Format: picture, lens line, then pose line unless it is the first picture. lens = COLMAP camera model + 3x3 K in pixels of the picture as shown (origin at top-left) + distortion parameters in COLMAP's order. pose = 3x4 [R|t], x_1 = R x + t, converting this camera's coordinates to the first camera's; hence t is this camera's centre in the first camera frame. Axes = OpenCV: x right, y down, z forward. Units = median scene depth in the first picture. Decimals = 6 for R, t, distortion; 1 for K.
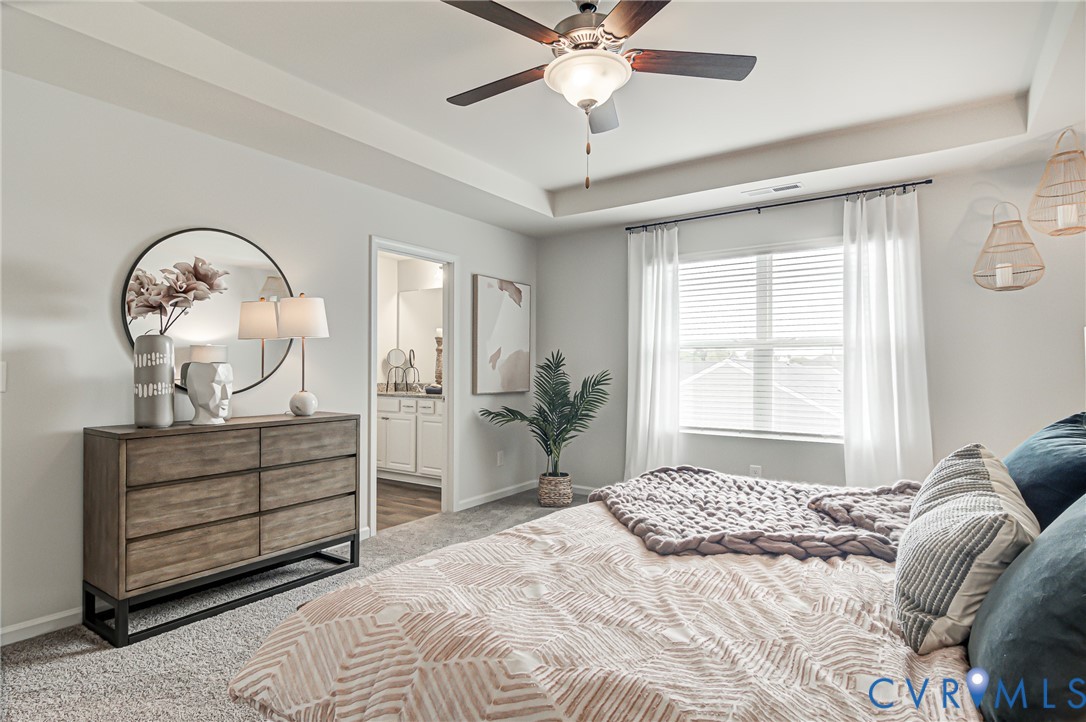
lens RADIAL K [[587.7, 0, 544.3], [0, 587.7, 365.4], [0, 0, 1]] dist [0.006698, -0.007042]
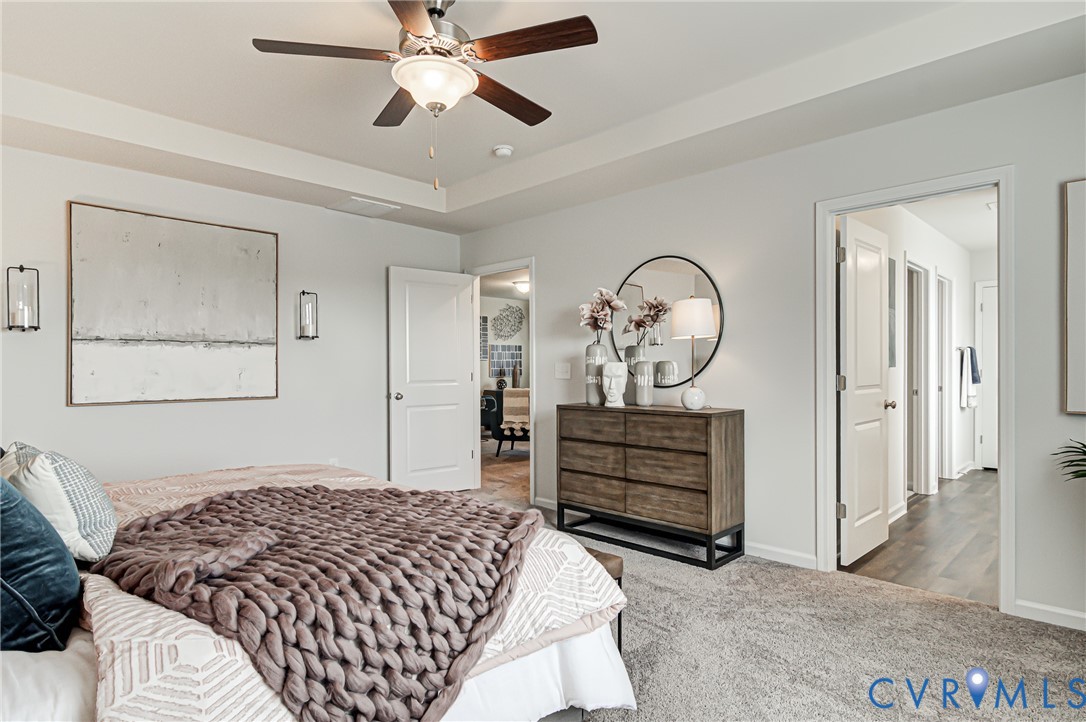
lens RADIAL K [[587.7, 0, 544.7], [0, 587.7, 364.7], [0, 0, 1]] dist [0.006698, -0.007042]
pose [[-0.187158, -0.007391, -0.982302, 0.694226], [0.008705, 0.999920, -0.009182, 0.010273], [0.982291, -0.010269, -0.187079, 0.921135]]
